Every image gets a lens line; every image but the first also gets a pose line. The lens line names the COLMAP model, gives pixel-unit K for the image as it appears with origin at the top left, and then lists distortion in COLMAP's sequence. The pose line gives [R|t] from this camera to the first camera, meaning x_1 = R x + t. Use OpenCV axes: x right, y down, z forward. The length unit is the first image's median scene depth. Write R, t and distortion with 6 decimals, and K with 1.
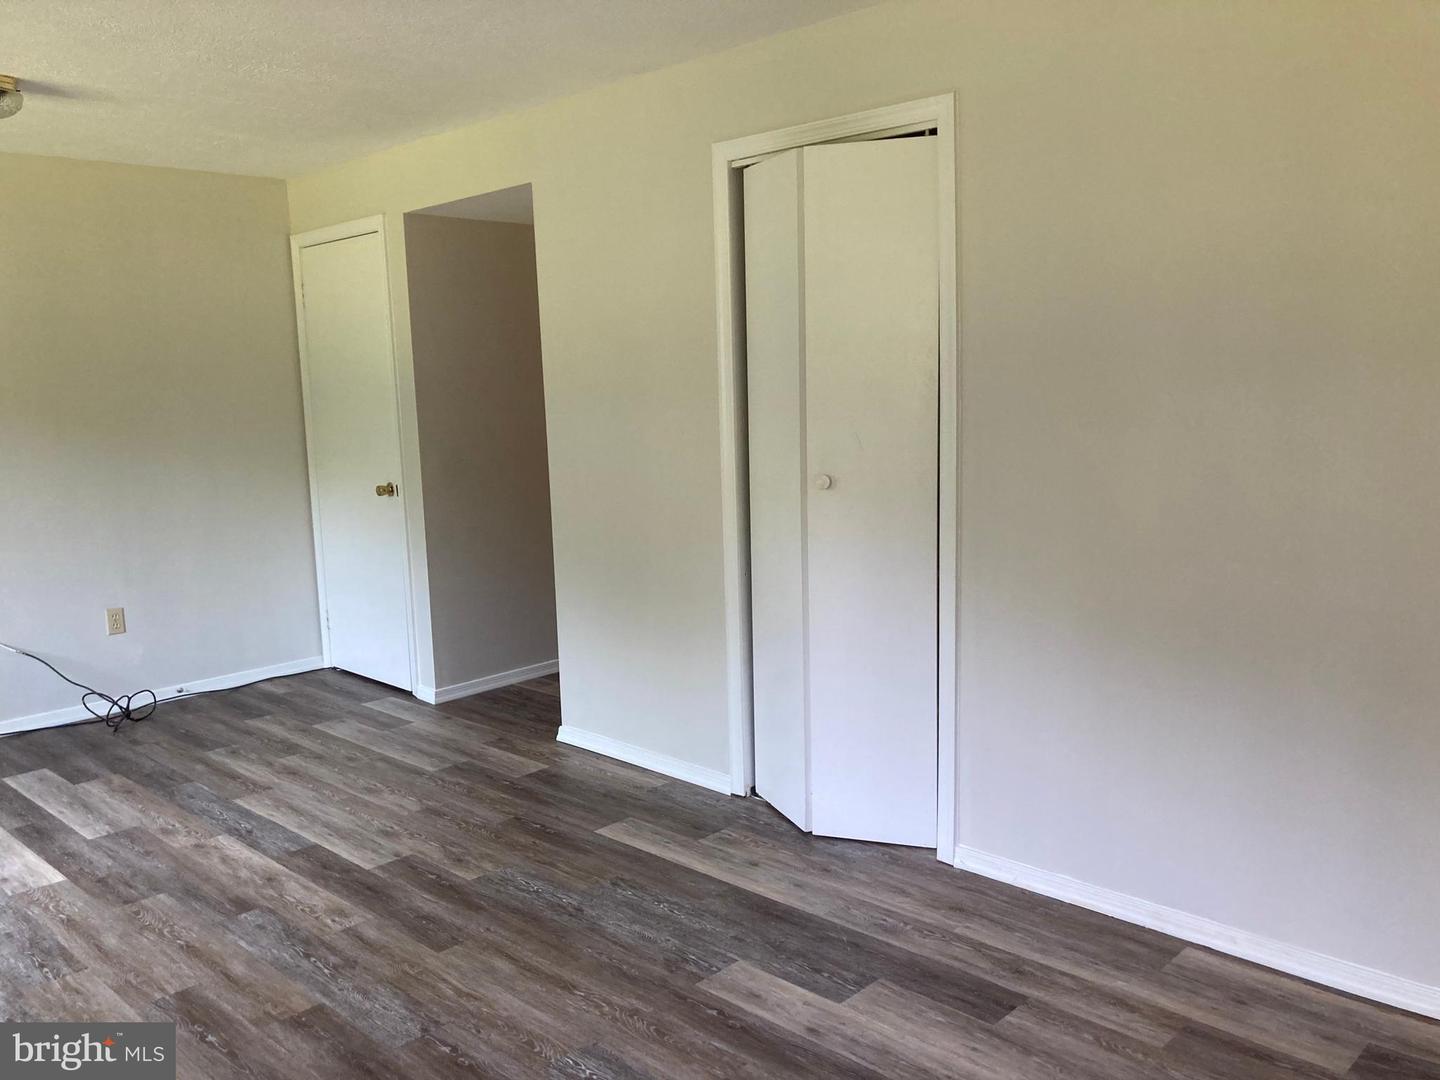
lens RADIAL K [[1191.8, 0, 719.5], [0, 1191.8, 540.4], [0, 0, 1]] dist [0.016307, 0.007725]
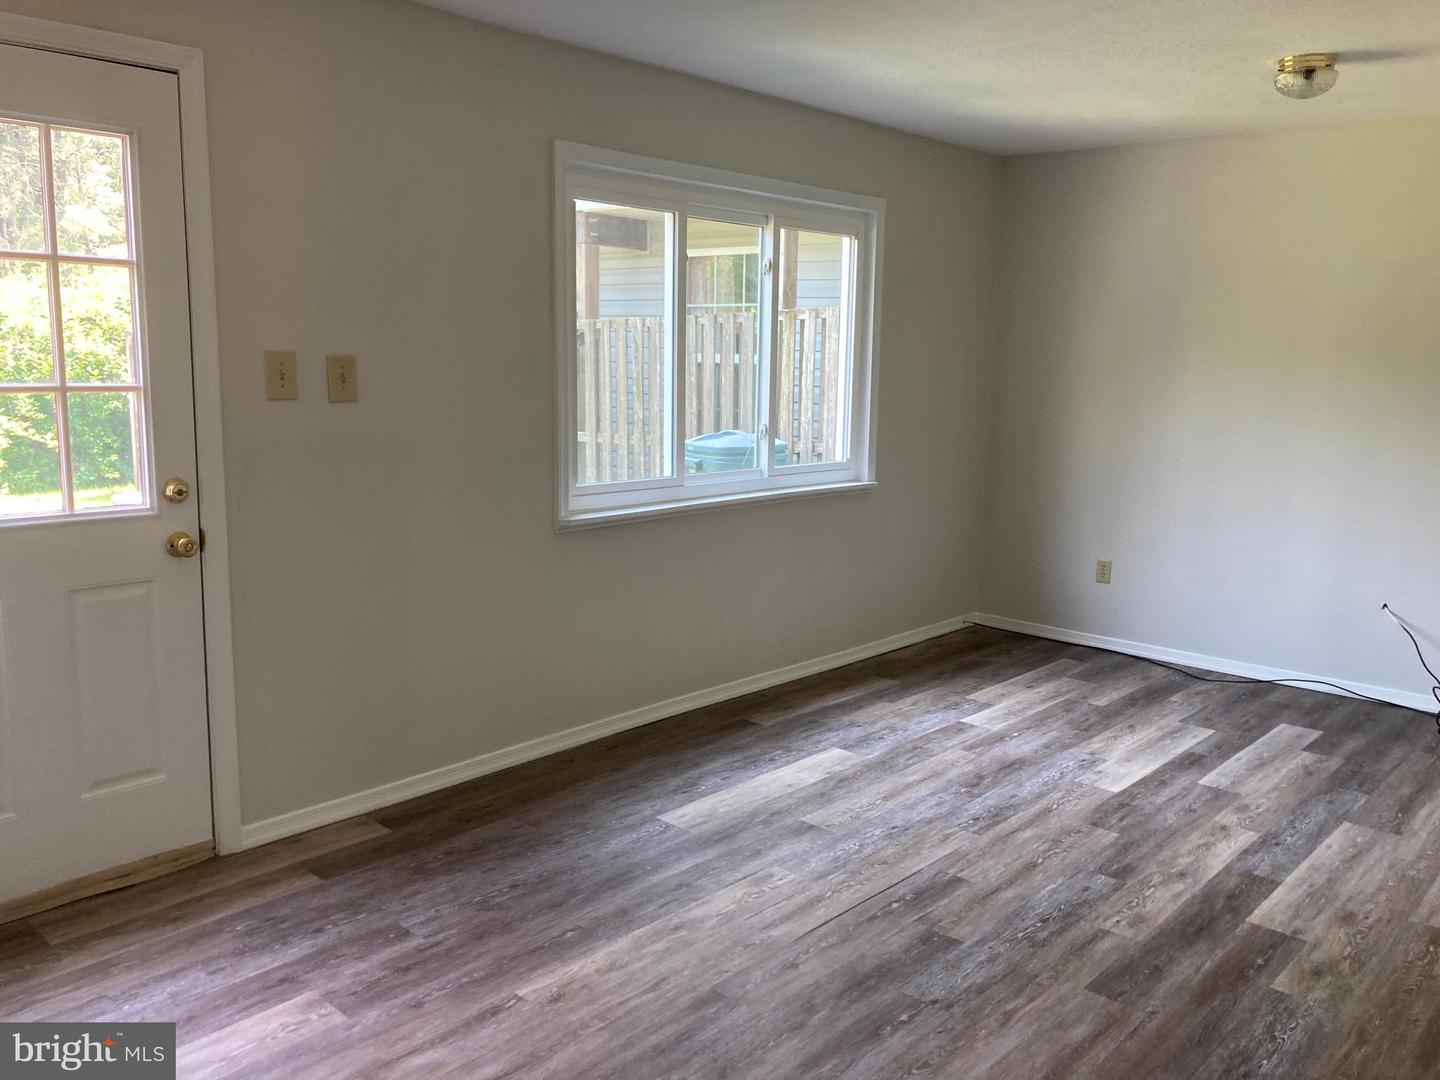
lens RADIAL K [[1191.8, 0, 720.6], [0, 1191.8, 538.5], [0, 0, 1]] dist [0.016307, 0.007725]
pose [[0.052111, 0.194000, -0.979616, 0.485776], [-0.162185, 0.969570, 0.183383, -0.093806], [0.985383, 0.149323, 0.081989, 0.500511]]
